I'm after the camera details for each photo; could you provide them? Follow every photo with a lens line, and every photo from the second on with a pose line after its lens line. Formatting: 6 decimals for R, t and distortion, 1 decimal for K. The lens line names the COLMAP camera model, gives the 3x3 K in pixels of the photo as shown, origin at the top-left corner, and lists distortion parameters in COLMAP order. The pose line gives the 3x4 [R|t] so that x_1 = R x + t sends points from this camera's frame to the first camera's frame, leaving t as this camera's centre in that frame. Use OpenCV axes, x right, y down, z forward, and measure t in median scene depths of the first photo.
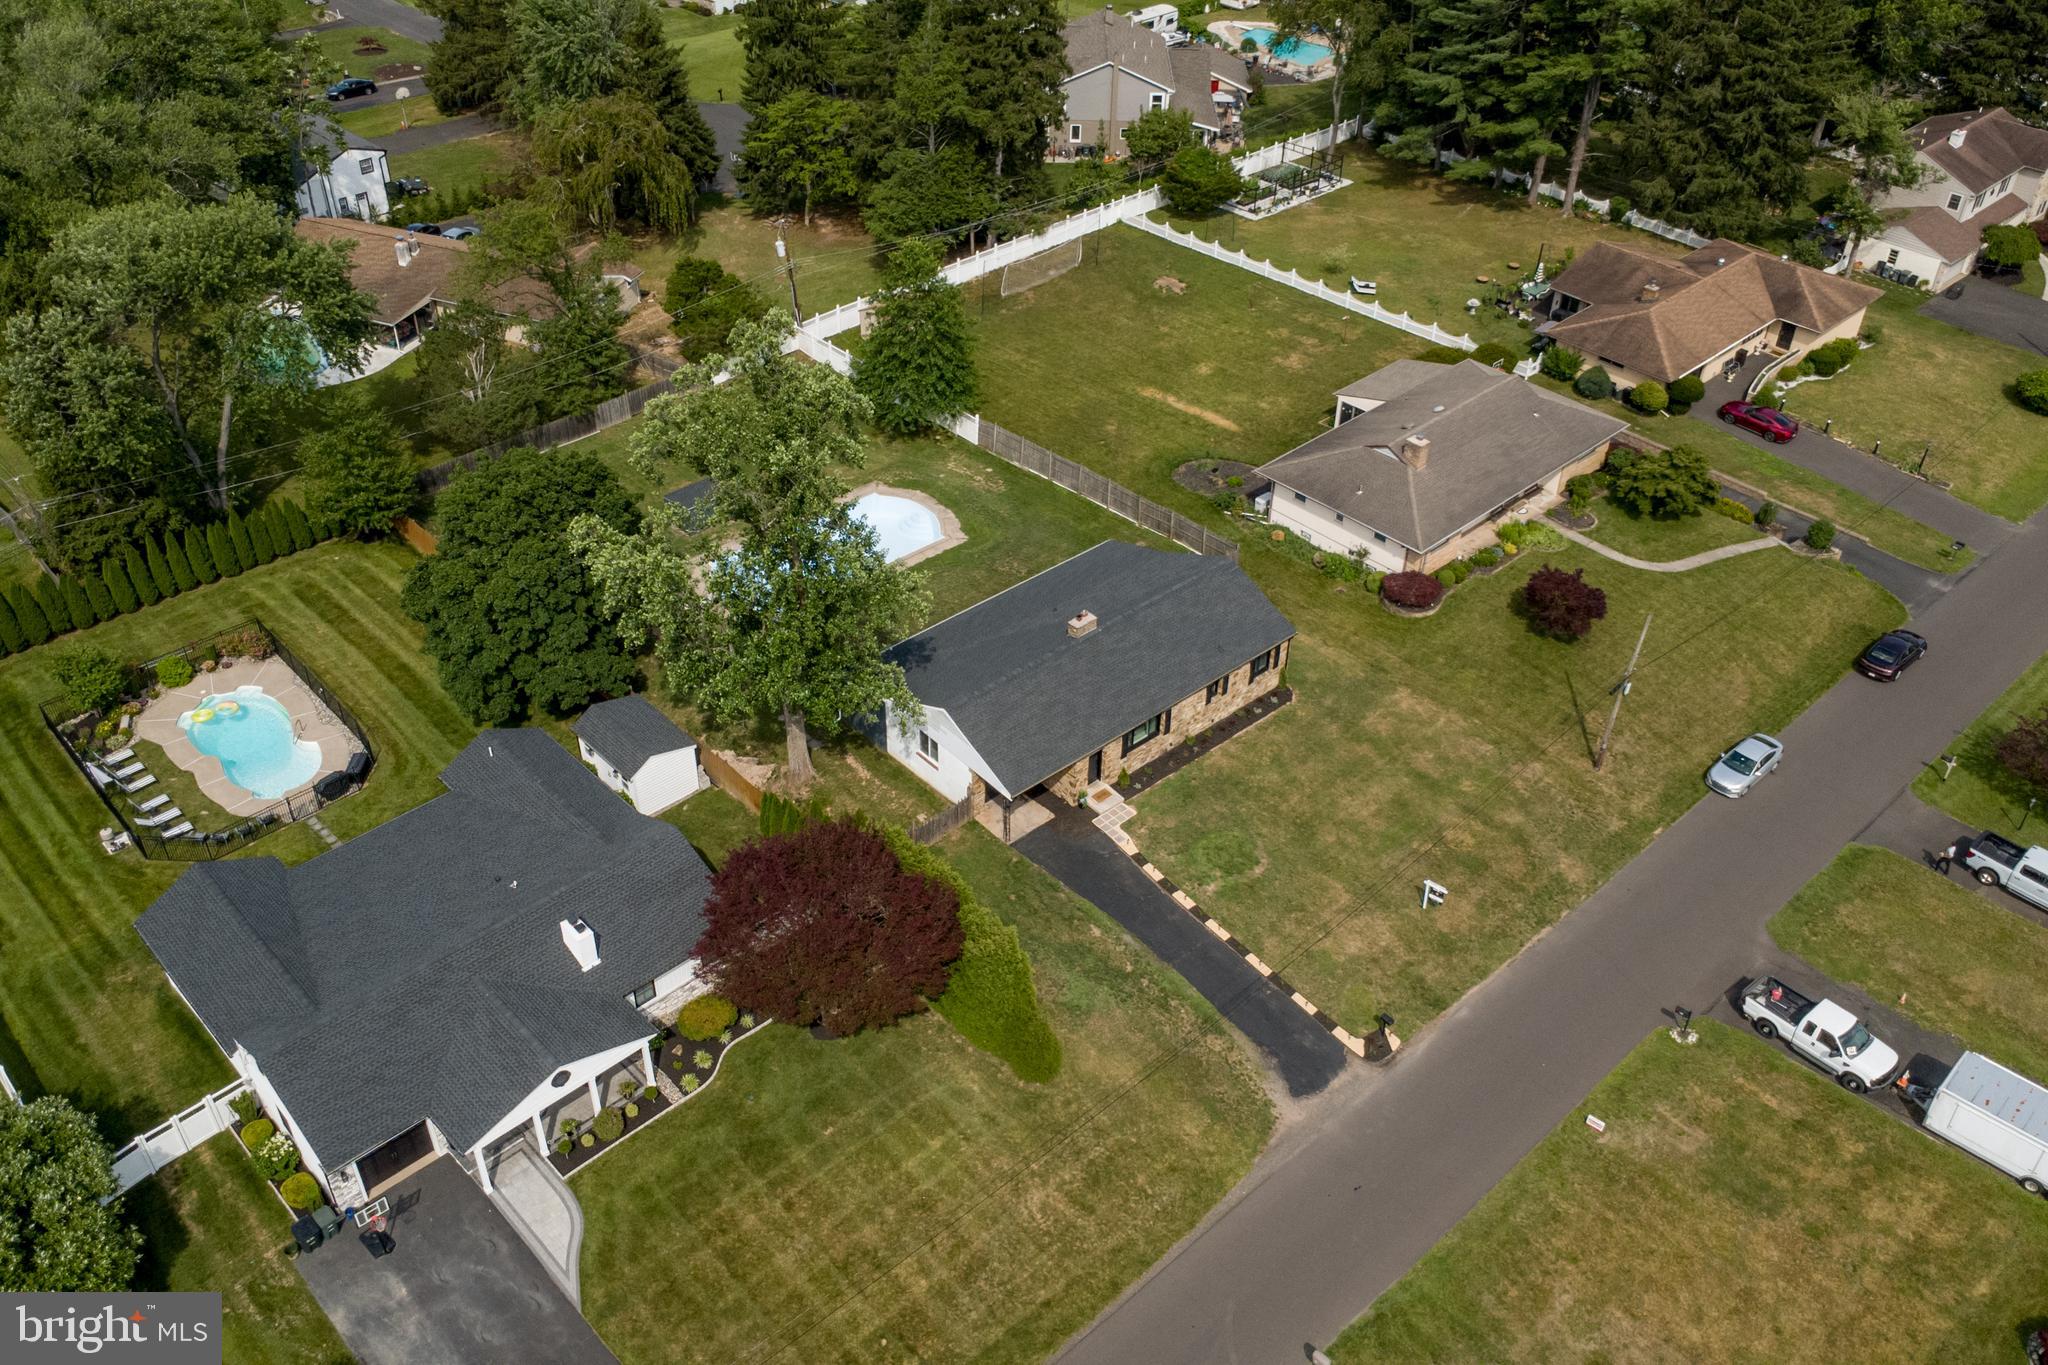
lens RADIAL K [[1718.9, 0, 1028.2], [0, 1718.9, 677.6], [0, 0, 1]] dist [0.017530, 0.002431]
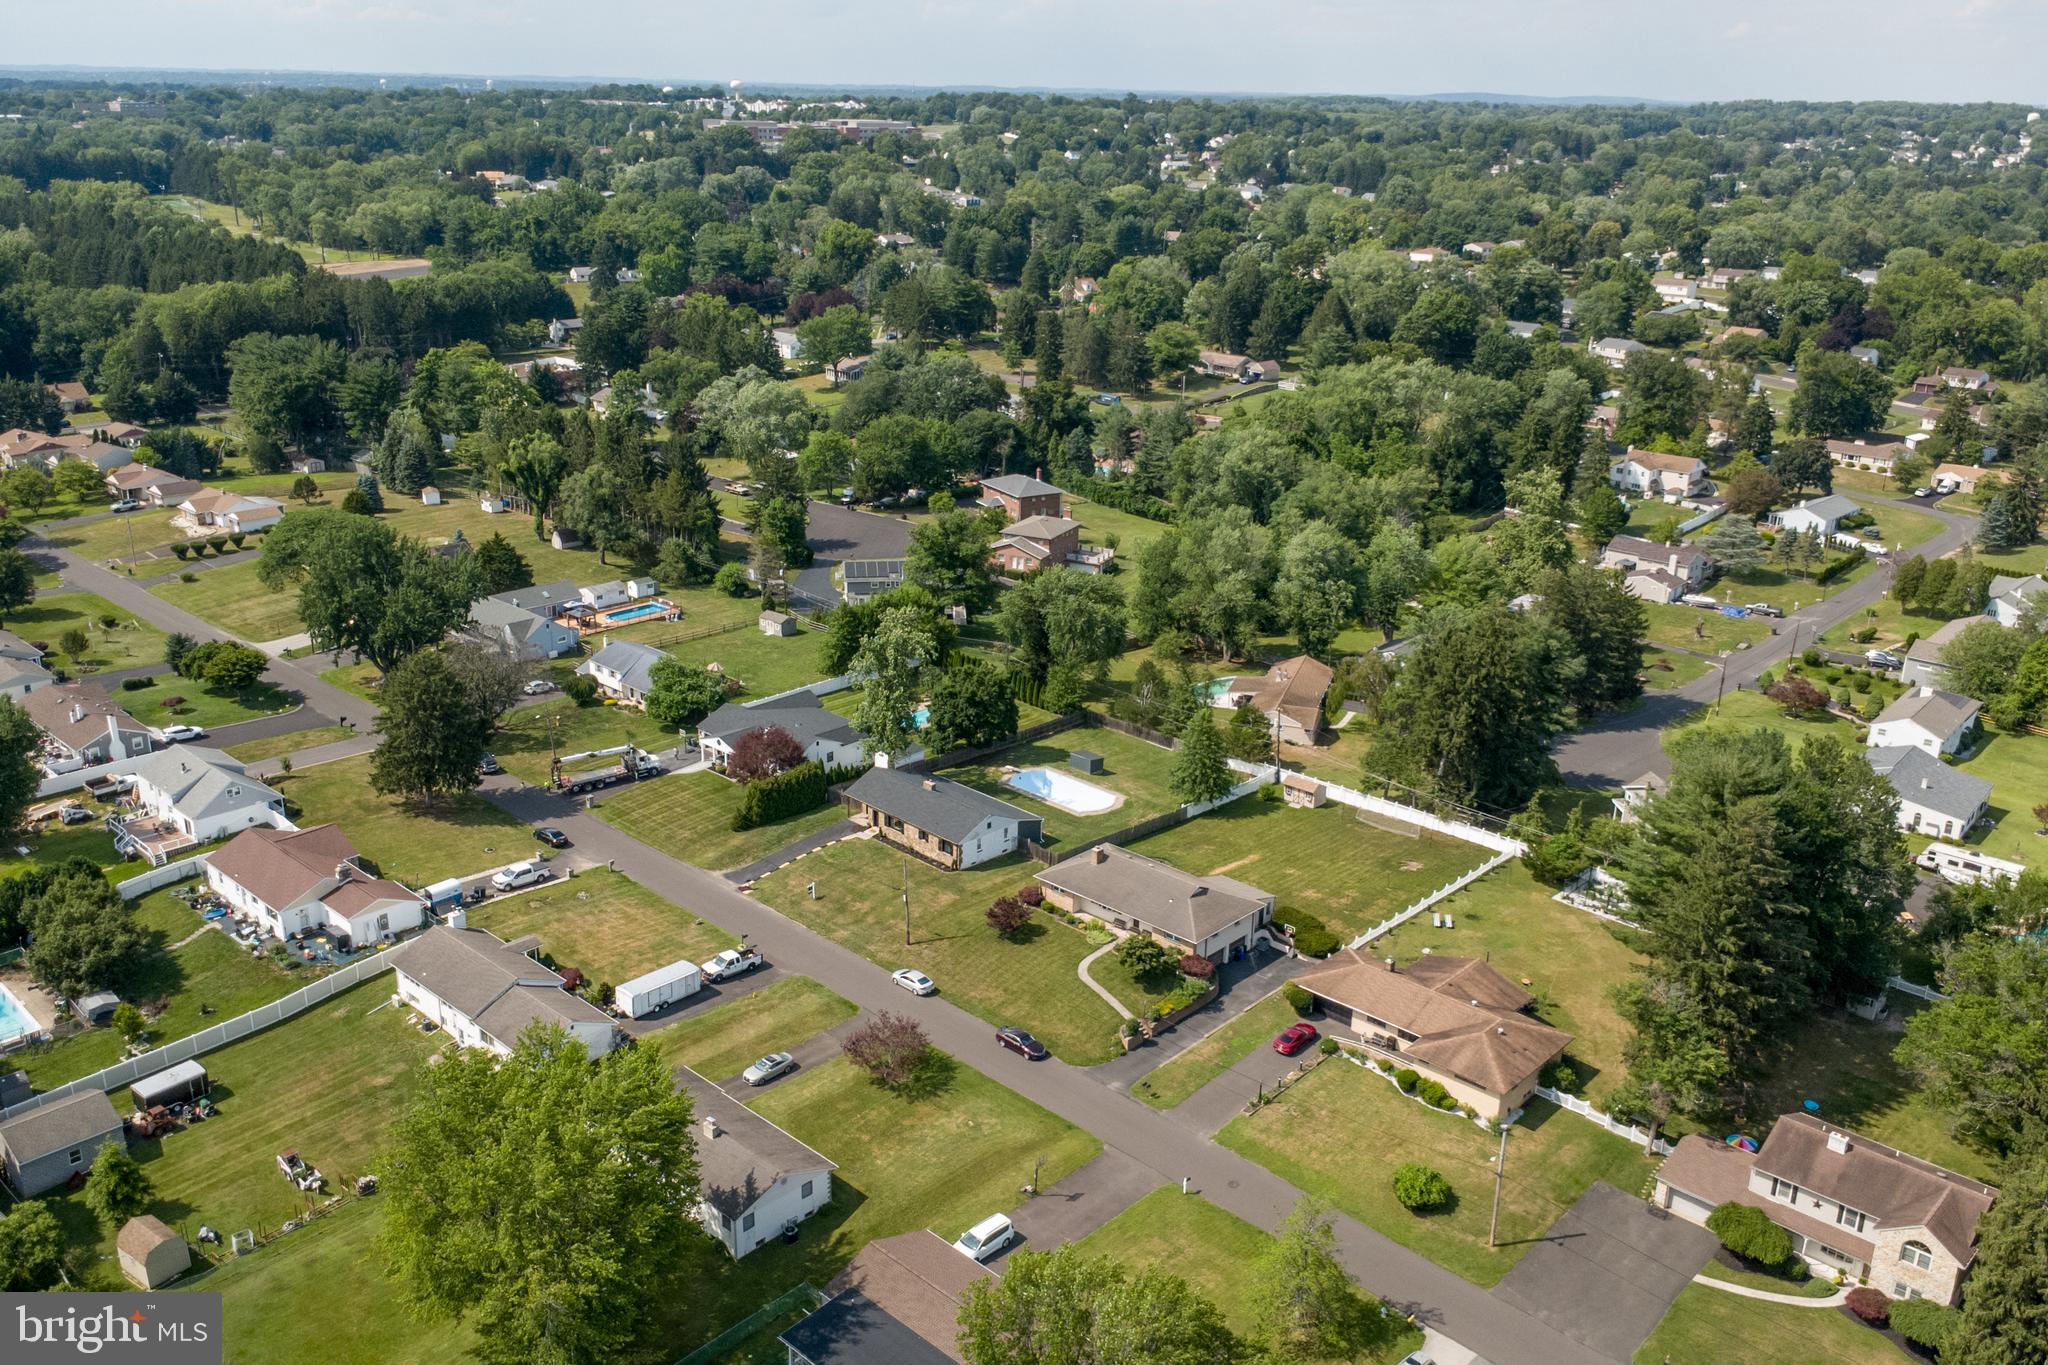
lens RADIAL K [[1718.9, 0, 1019.0], [0, 1718.9, 683.8], [0, 0, 1]] dist [0.017530, 0.002431]
pose [[0.059835, 0.315844, -0.946922, 2.164407], [-0.617340, 0.757160, 0.213541, -0.694736], [0.784418, 0.571796, 0.240288, 0.437608]]
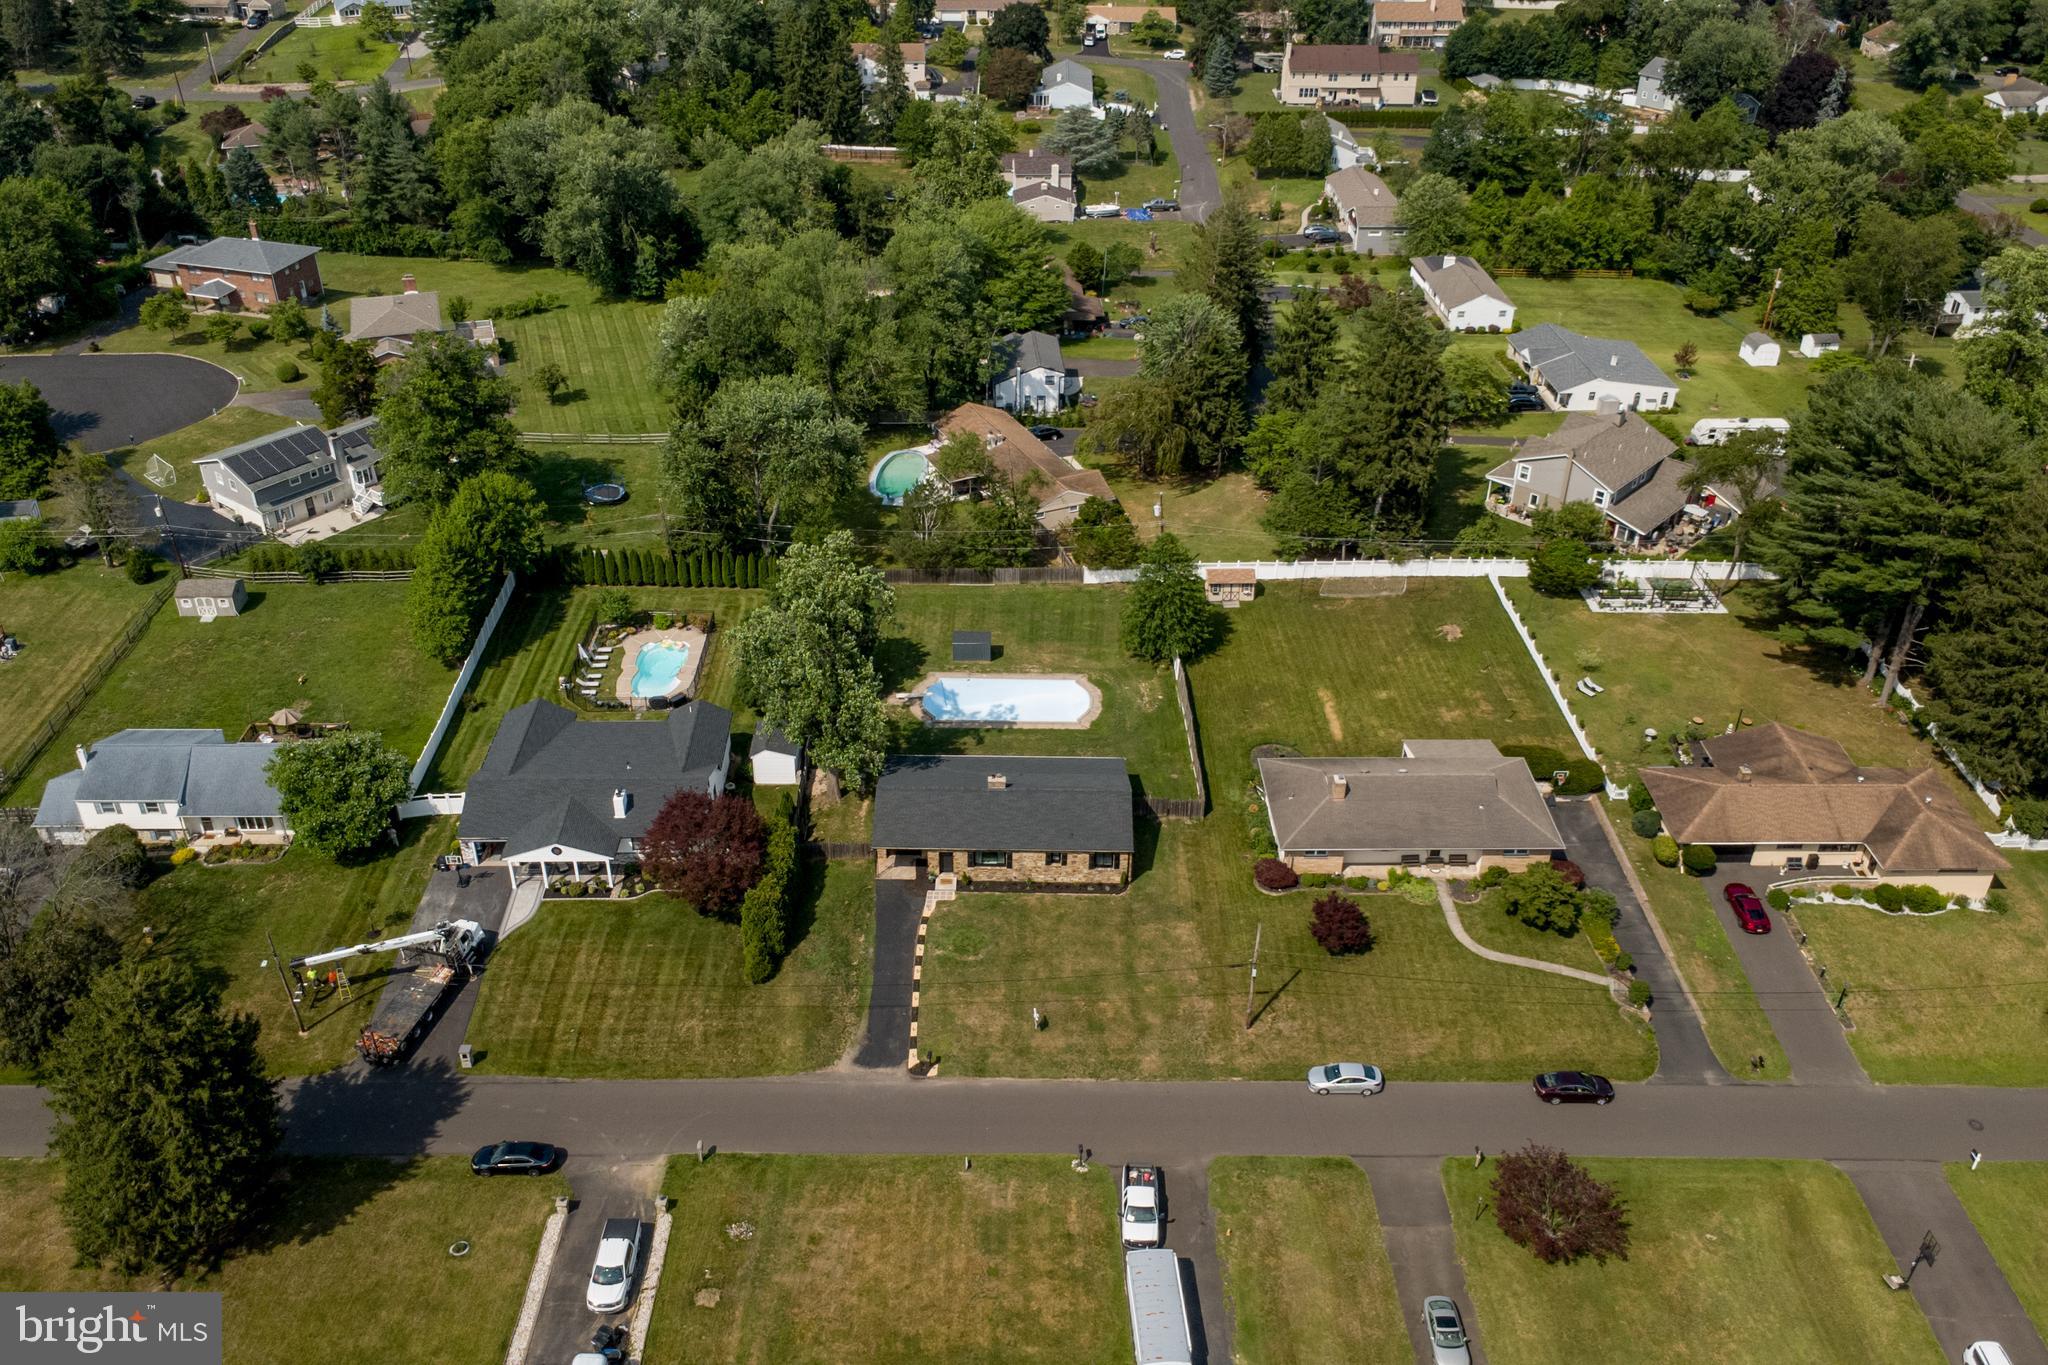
lens RADIAL K [[1718.9, 0, 1021.3], [0, 1718.9, 682.7], [0, 0, 1]] dist [0.017530, 0.002431]
pose [[0.738762, 0.355028, -0.572876, 0.886063], [-0.407274, 0.912419, 0.040245, -0.180048], [0.536990, 0.203586, 0.818654, -0.278958]]
